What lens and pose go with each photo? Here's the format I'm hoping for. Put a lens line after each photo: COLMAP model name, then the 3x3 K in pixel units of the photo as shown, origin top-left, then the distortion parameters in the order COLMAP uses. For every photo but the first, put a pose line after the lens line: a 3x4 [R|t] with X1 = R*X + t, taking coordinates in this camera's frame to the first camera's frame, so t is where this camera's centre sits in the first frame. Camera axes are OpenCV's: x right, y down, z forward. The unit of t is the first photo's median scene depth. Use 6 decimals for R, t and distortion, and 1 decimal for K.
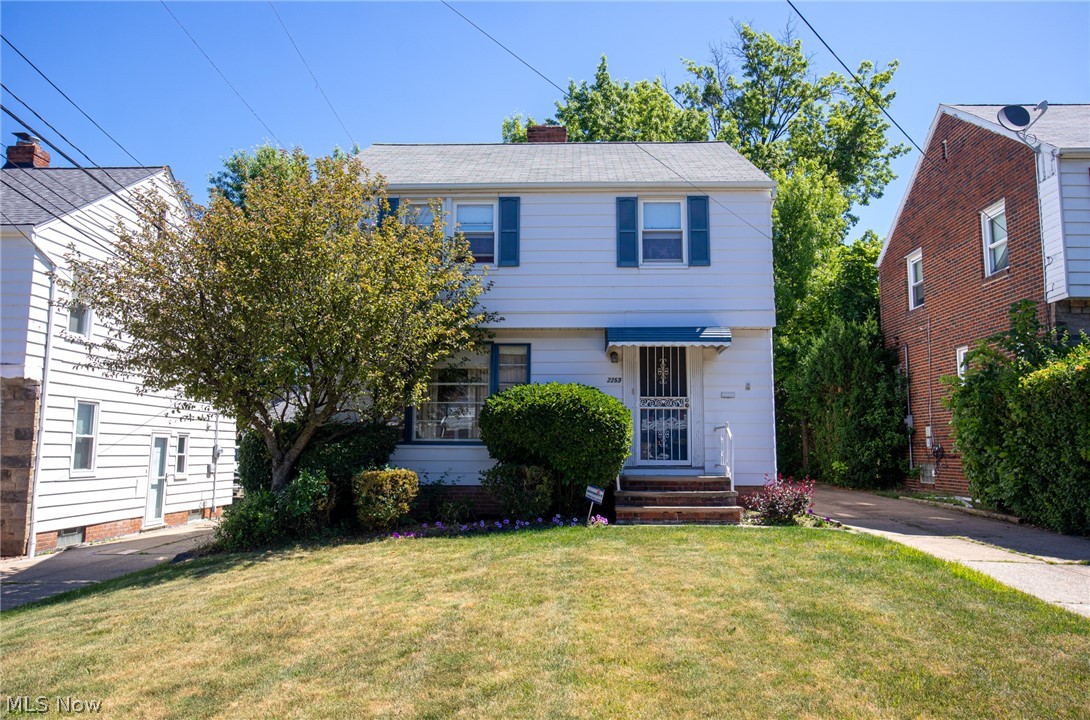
lens RADIAL K [[812.4, 0, 546.0], [0, 812.4, 359.2], [0, 0, 1]] dist [-0.008977, 0.001431]
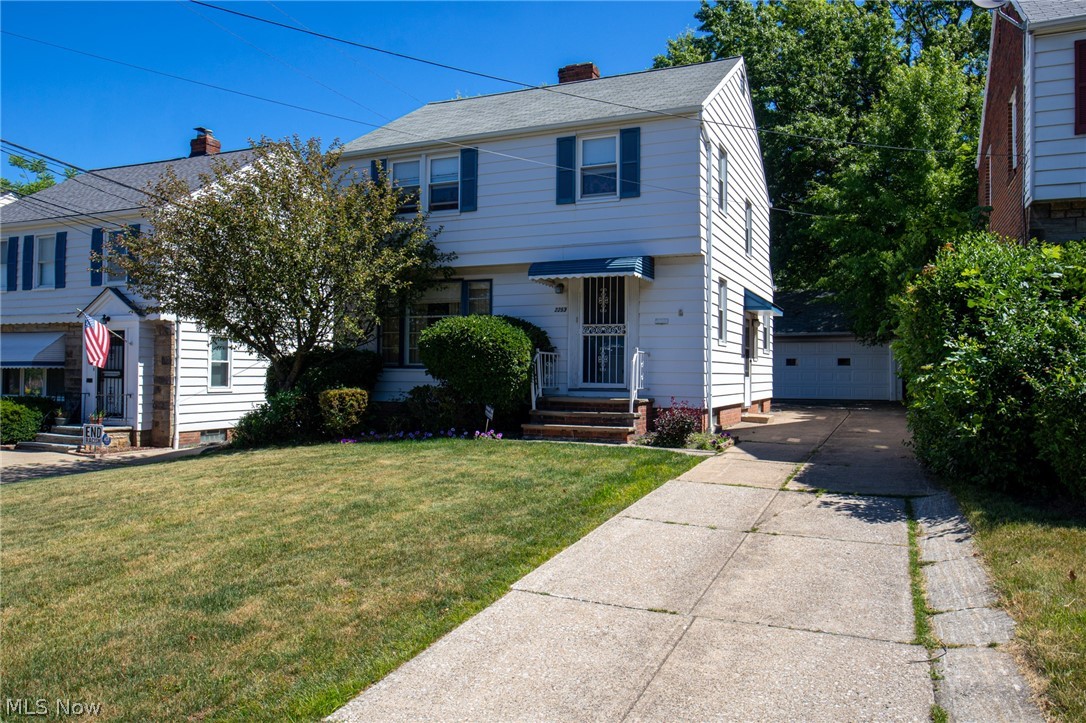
lens RADIAL K [[801.1, 0, 541.8], [0, 801.1, 360.9], [0, 0, 1]] dist [-0.003949, -0.000832]
pose [[0.923319, -0.001480, -0.384030, 0.473041], [0.038741, 0.995250, 0.089307, -0.002821], [0.382074, -0.097337, 0.918991, -0.002361]]
